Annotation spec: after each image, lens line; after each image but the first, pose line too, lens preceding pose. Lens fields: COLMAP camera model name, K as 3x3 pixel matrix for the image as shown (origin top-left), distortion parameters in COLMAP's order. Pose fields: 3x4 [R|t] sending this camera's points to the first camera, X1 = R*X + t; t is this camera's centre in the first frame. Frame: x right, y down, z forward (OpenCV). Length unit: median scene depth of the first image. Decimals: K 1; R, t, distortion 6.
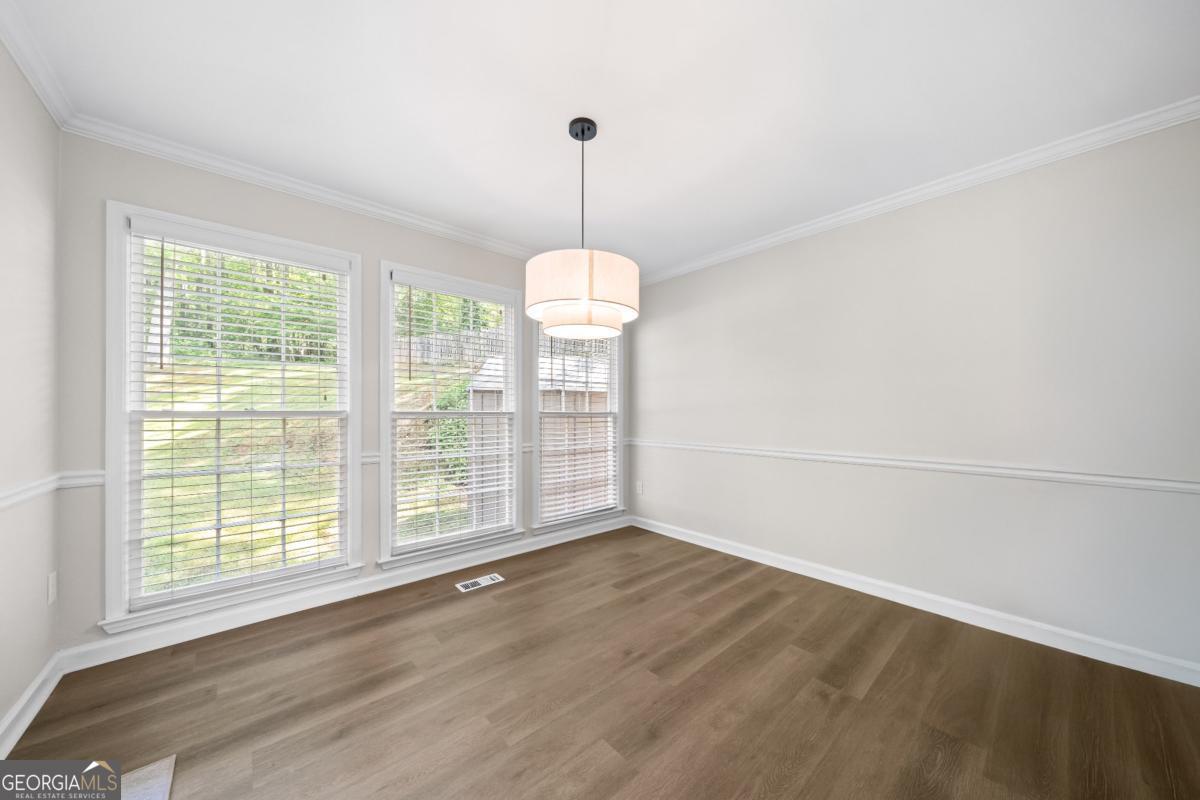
lens RADIAL K [[409.1, 0, 603.6], [0, 409.1, 407.0], [0, 0, 1]] dist [-0.002466, -0.000077]
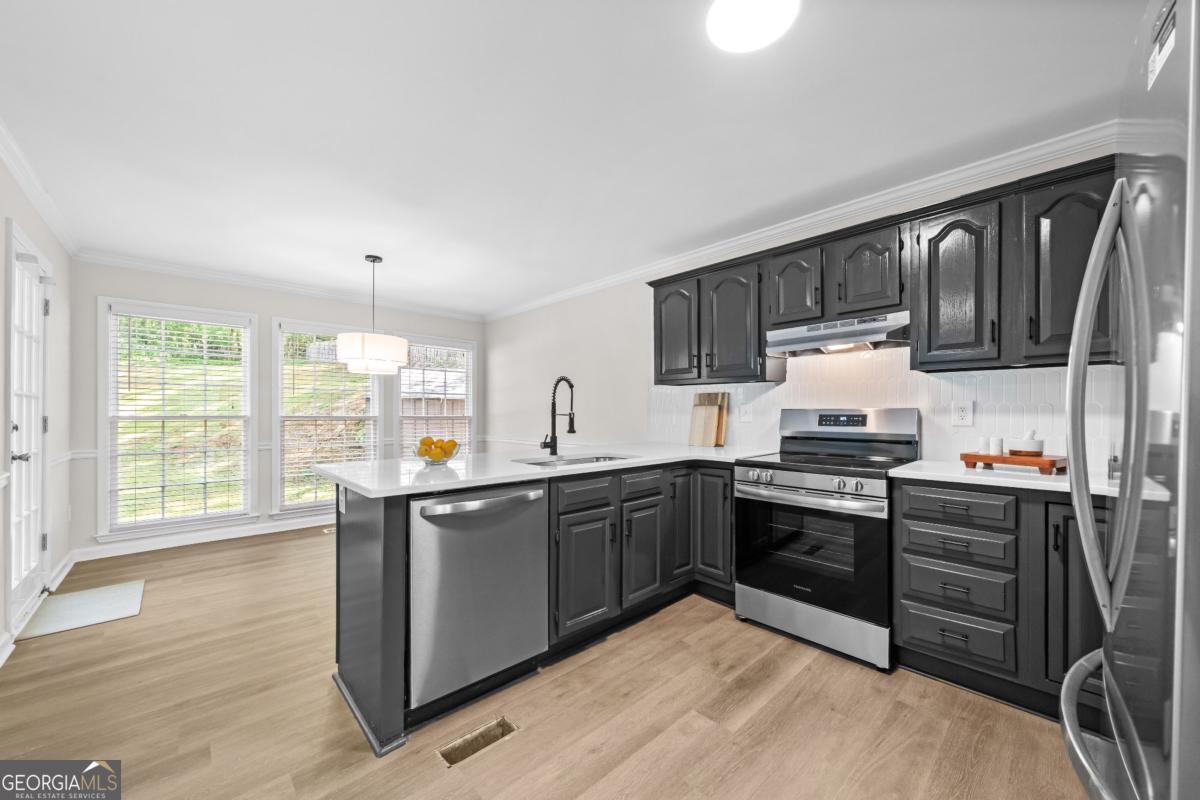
lens RADIAL K [[449.1, 0, 610.0], [0, 449.1, 411.6], [0, 0, 1]] dist [-0.002734, -0.000321]
pose [[0.998921, -0.000249, 0.046443, 0.642664], [0.000118, 0.999996, 0.002822, -0.009639], [-0.046444, -0.002814, 0.998917, -0.737184]]
